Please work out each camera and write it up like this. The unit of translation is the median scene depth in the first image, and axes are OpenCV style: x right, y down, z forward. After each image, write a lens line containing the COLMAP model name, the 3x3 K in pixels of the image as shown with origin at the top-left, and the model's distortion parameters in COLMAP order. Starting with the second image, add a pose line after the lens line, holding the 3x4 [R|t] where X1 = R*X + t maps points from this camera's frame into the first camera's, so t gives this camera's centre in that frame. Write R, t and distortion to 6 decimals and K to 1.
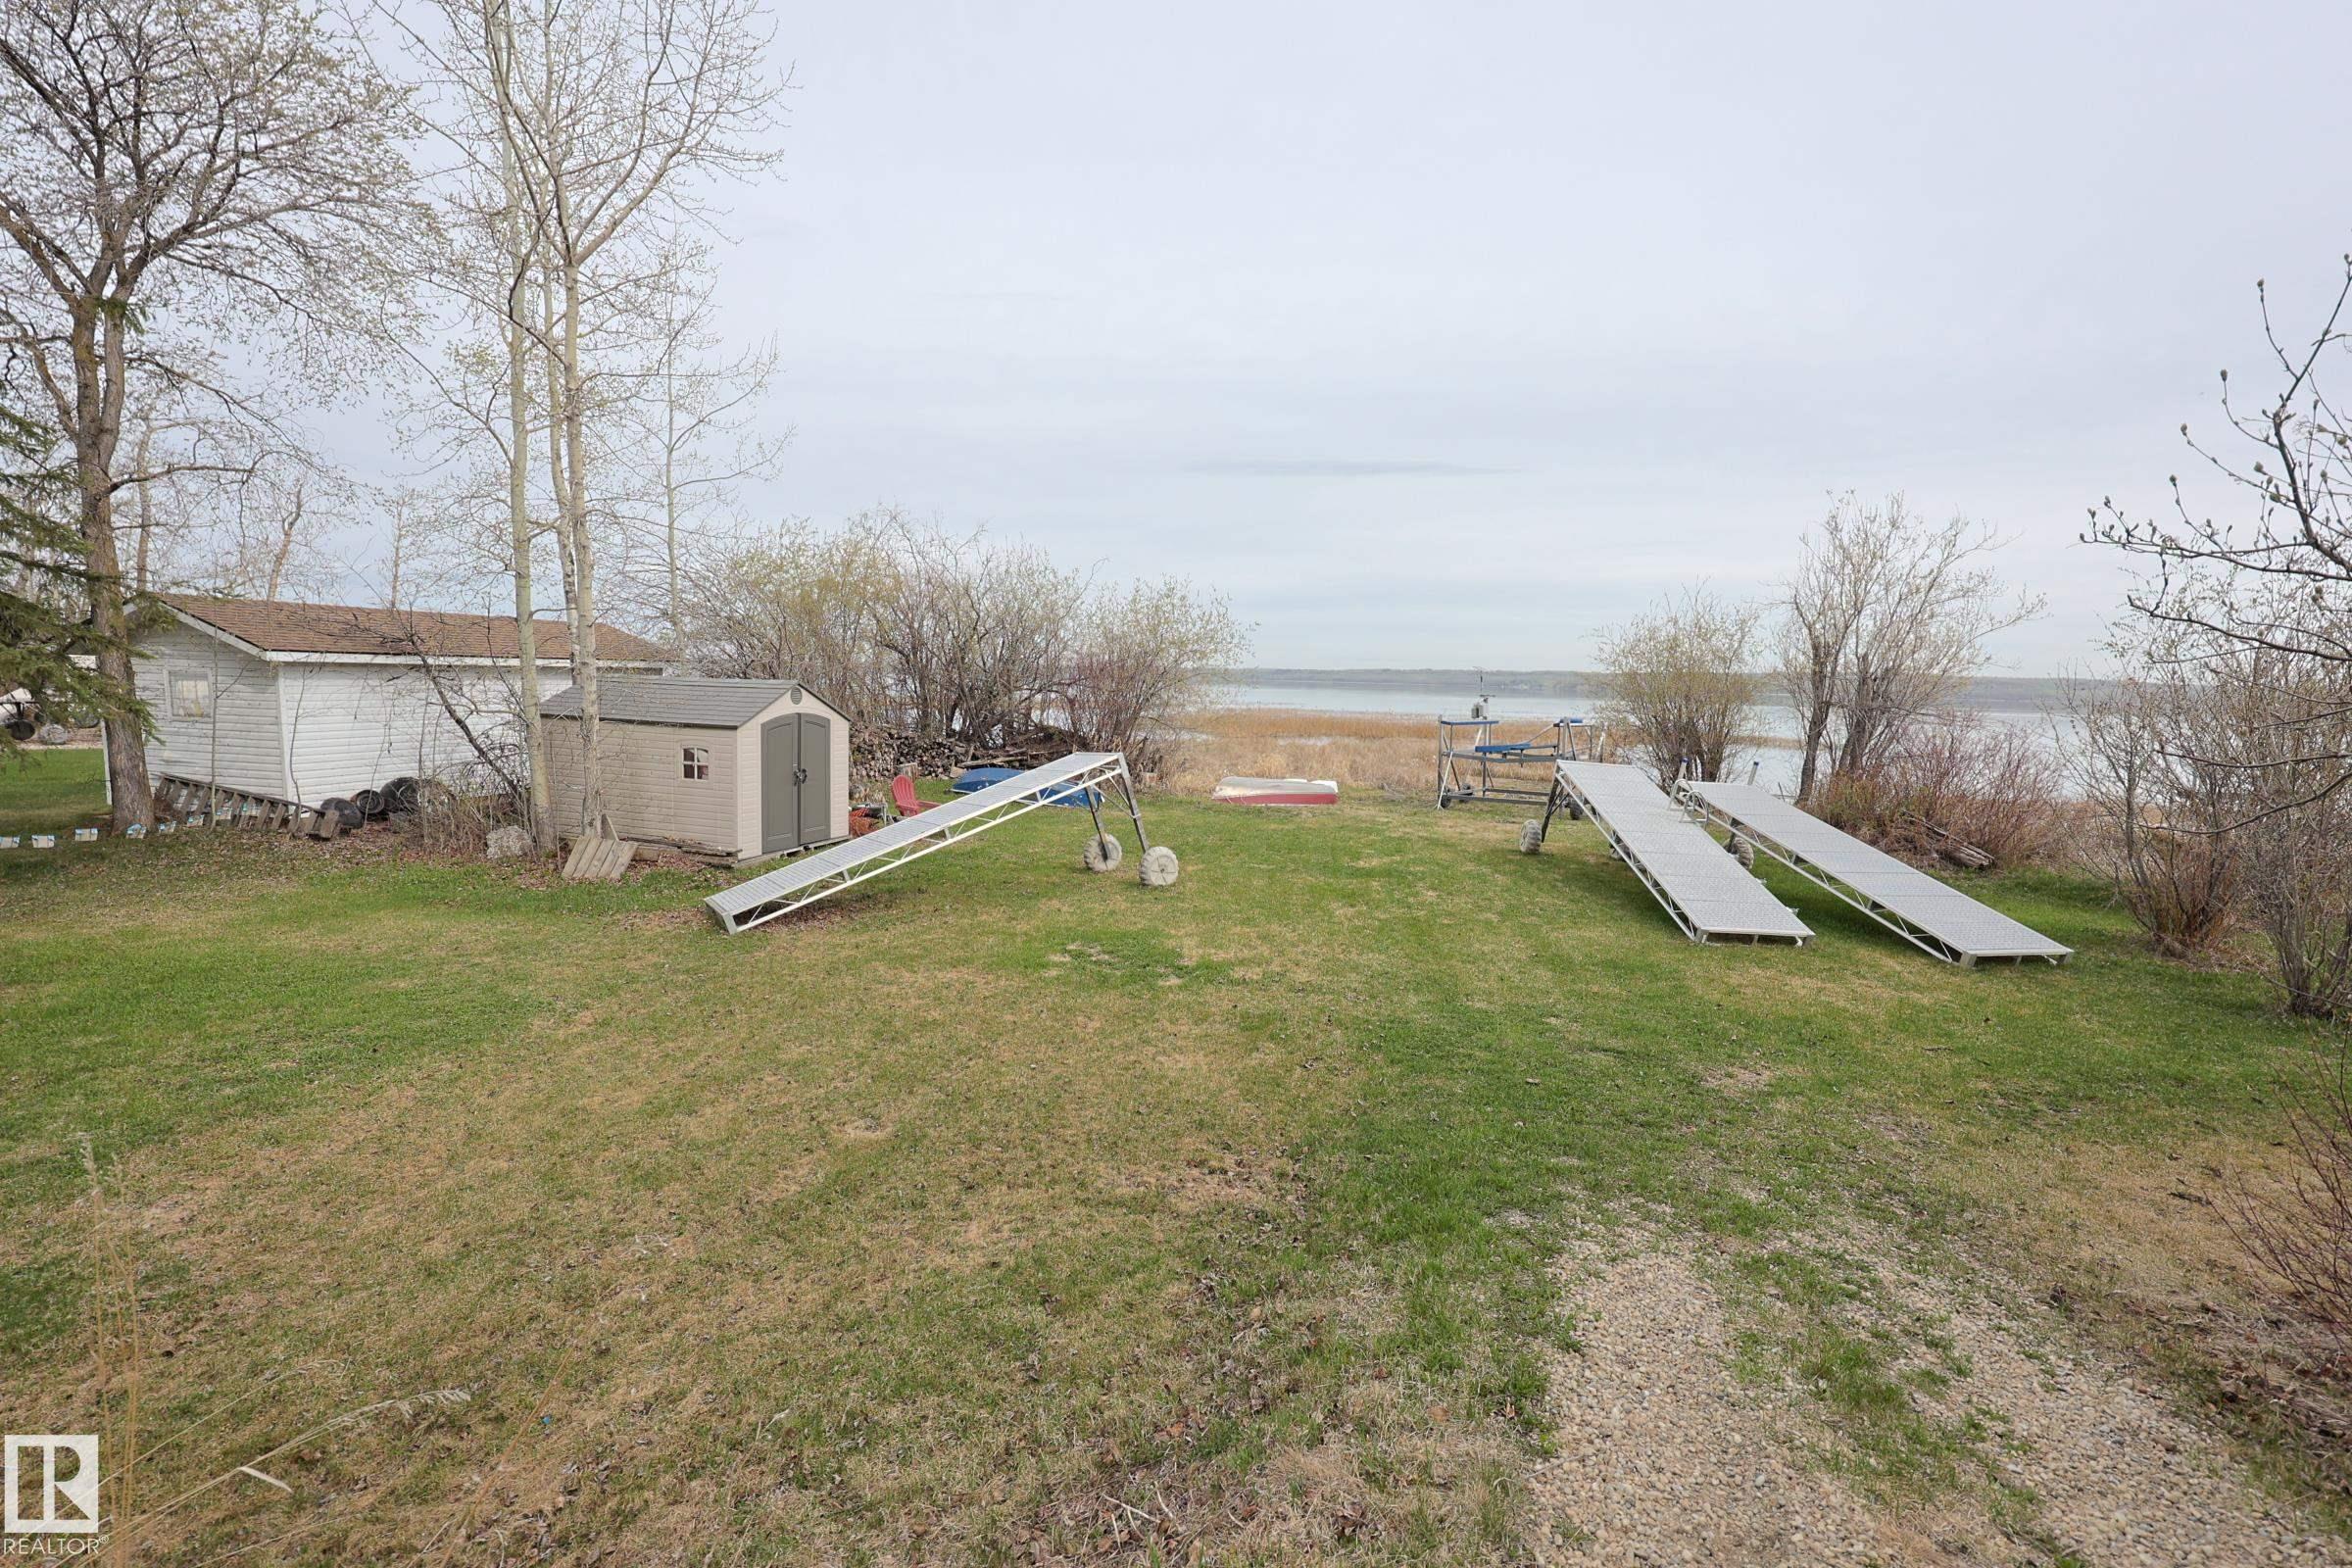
lens RADIAL K [[995.2, 0, 1187.3], [0, 995.2, 800.1], [0, 0, 1]] dist [-0.001372, -0.000149]
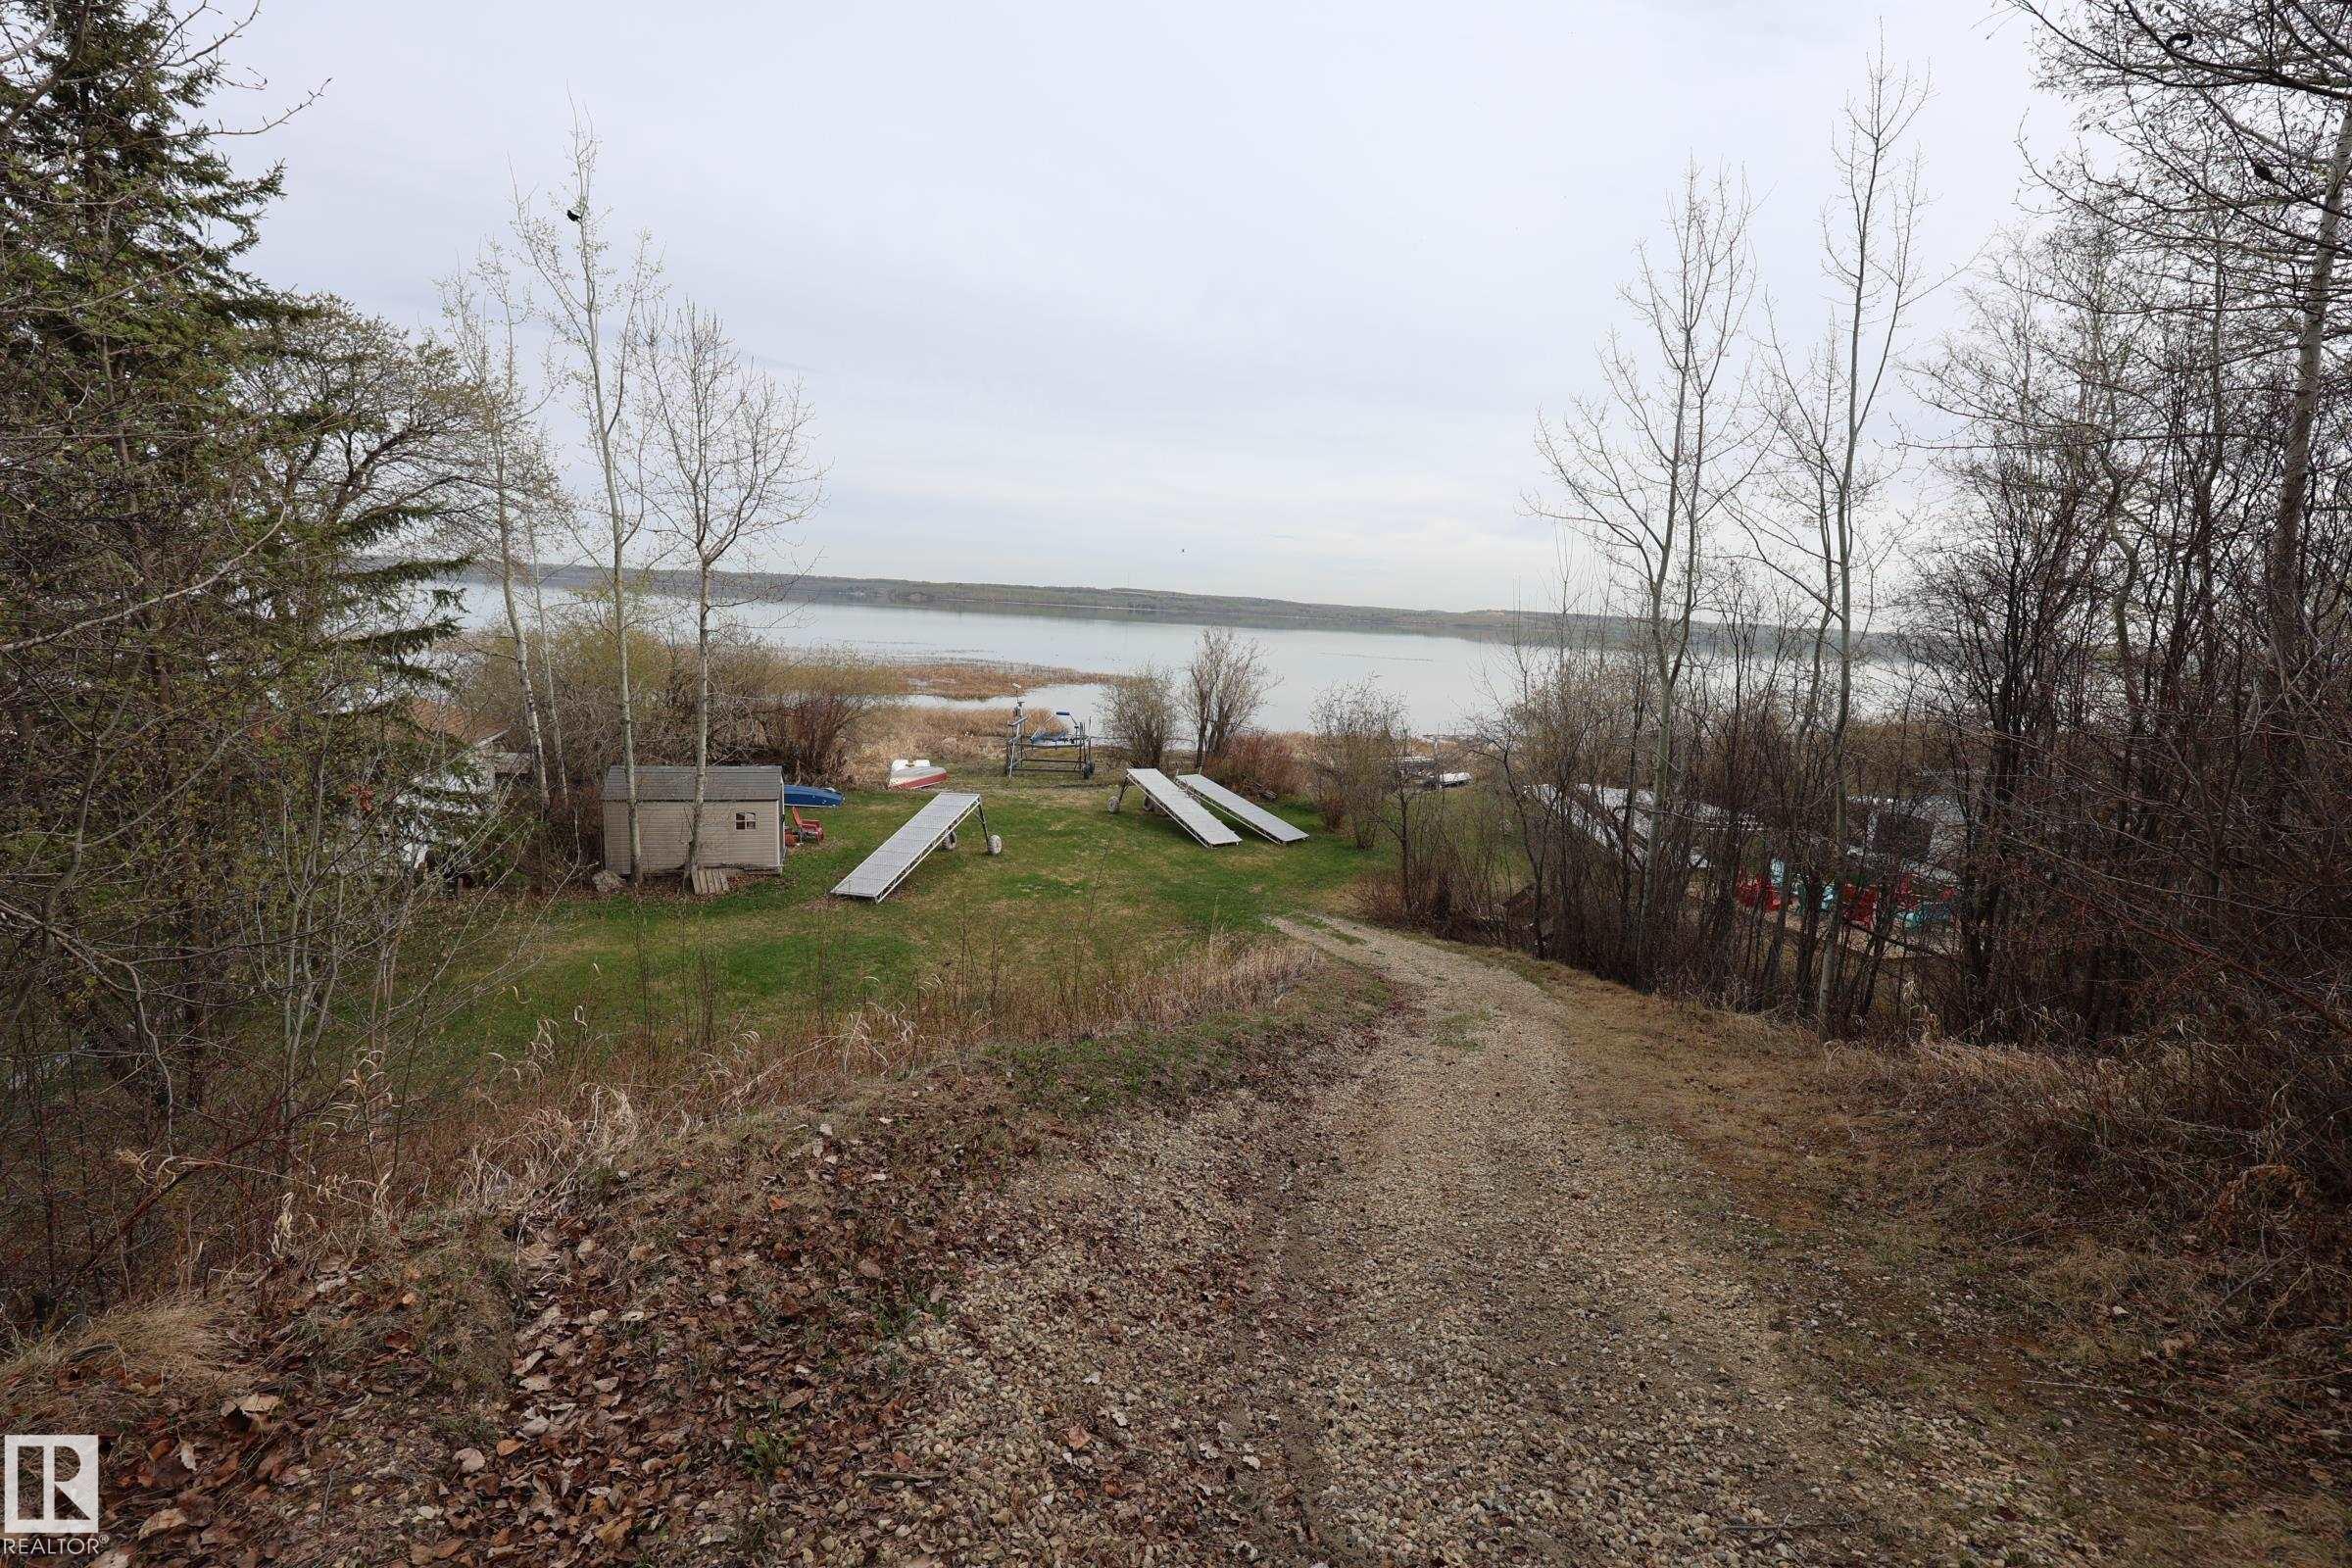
lens RADIAL K [[995.2, 0, 1187.3], [0, 995.2, 800.1], [0, 0, 1]] dist [-0.001372, -0.000149]
pose [[0.783649, -0.106728, 0.611967, -1.168167], [0.037165, 0.991421, 0.125314, -0.325579], [-0.620092, -0.075458, 0.780892, -1.064048]]
